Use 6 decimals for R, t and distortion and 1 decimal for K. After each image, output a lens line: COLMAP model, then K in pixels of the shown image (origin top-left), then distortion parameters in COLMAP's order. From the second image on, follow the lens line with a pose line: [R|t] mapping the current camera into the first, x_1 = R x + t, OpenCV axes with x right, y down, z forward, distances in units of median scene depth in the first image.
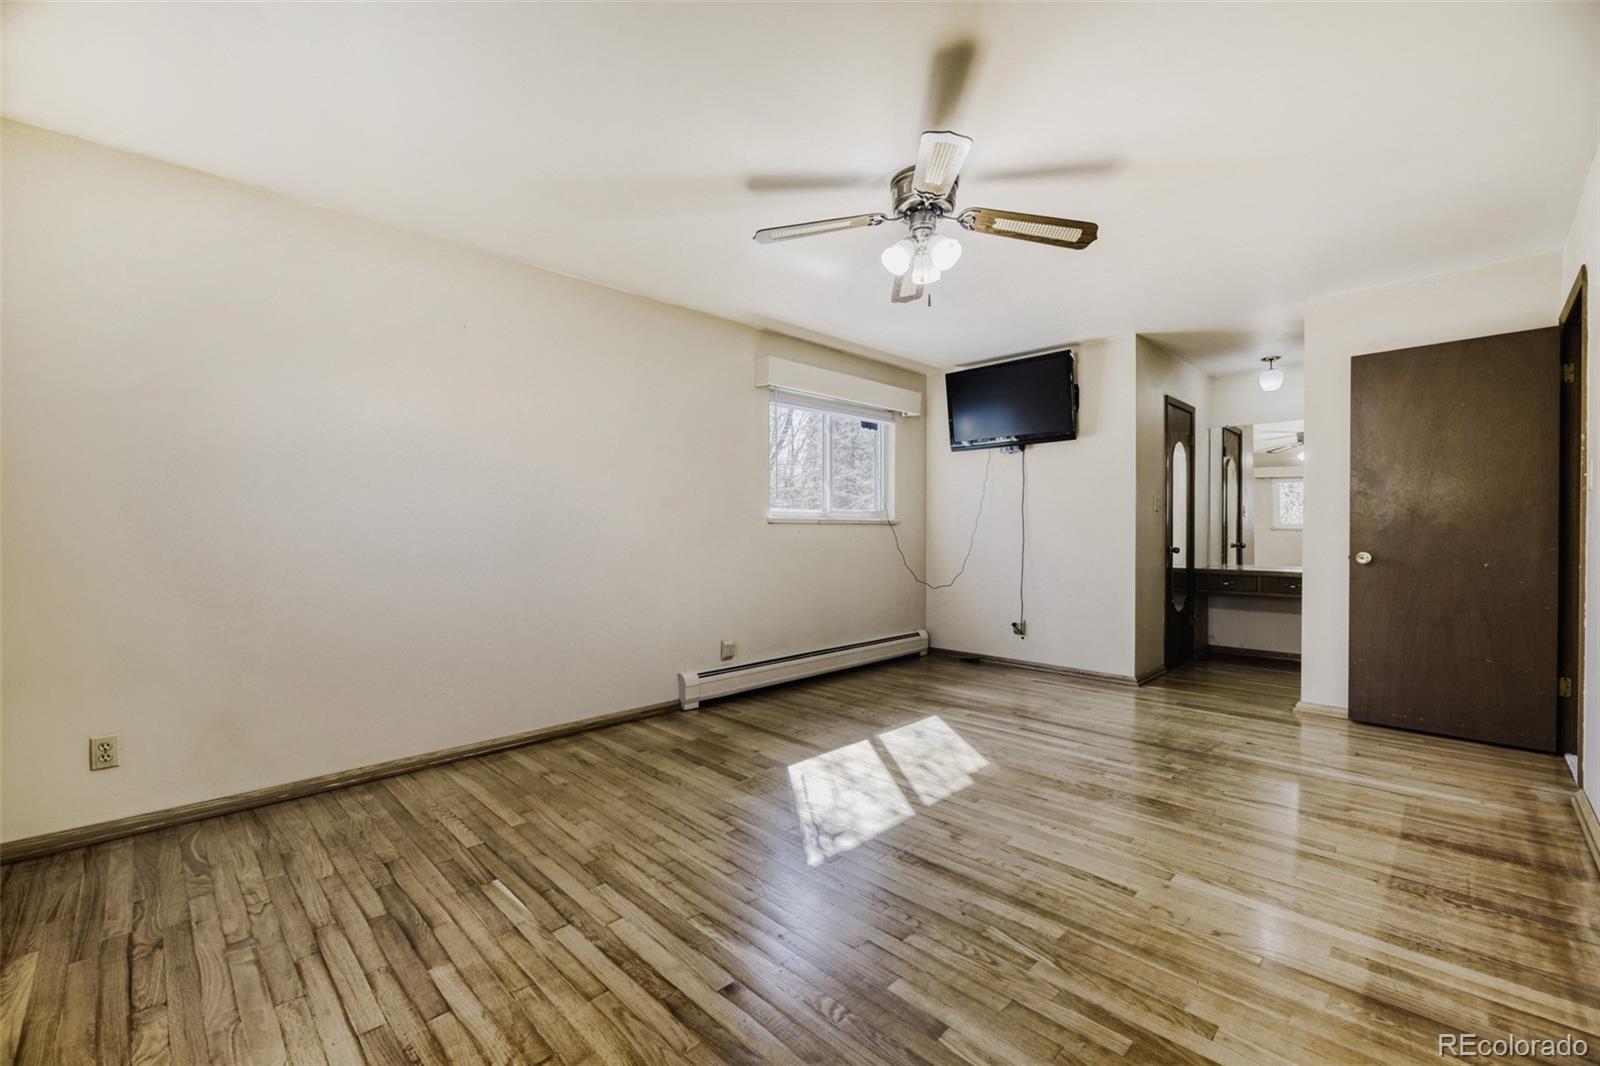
lens RADIAL K [[655.4, 0, 788.8], [0, 655.4, 531.3], [0, 0, 1]] dist [-0.000925, -0.002113]
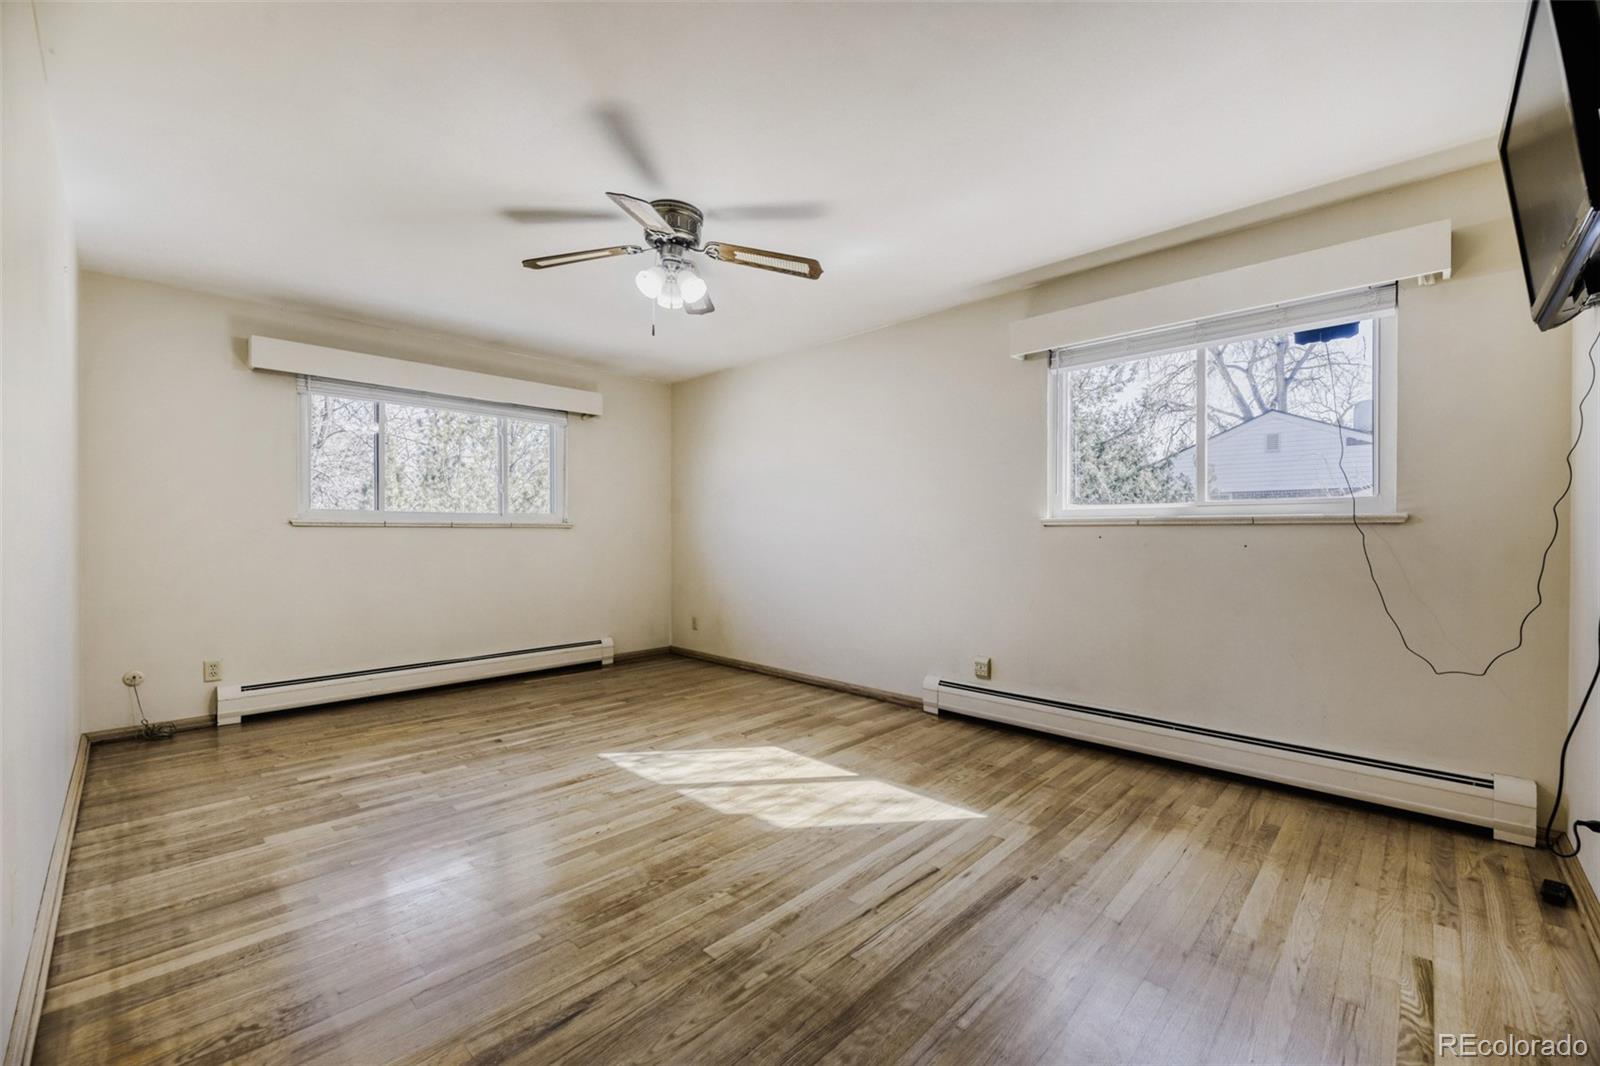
lens RADIAL K [[655.4, 0, 788.2], [0, 655.4, 532.8], [0, 0, 1]] dist [-0.000925, -0.002113]
pose [[0.024297, 0.002270, -0.999702, 1.151570], [-0.006674, 0.999976, 0.002108, -0.005190], [0.999683, 0.006620, 0.024312, 1.033614]]
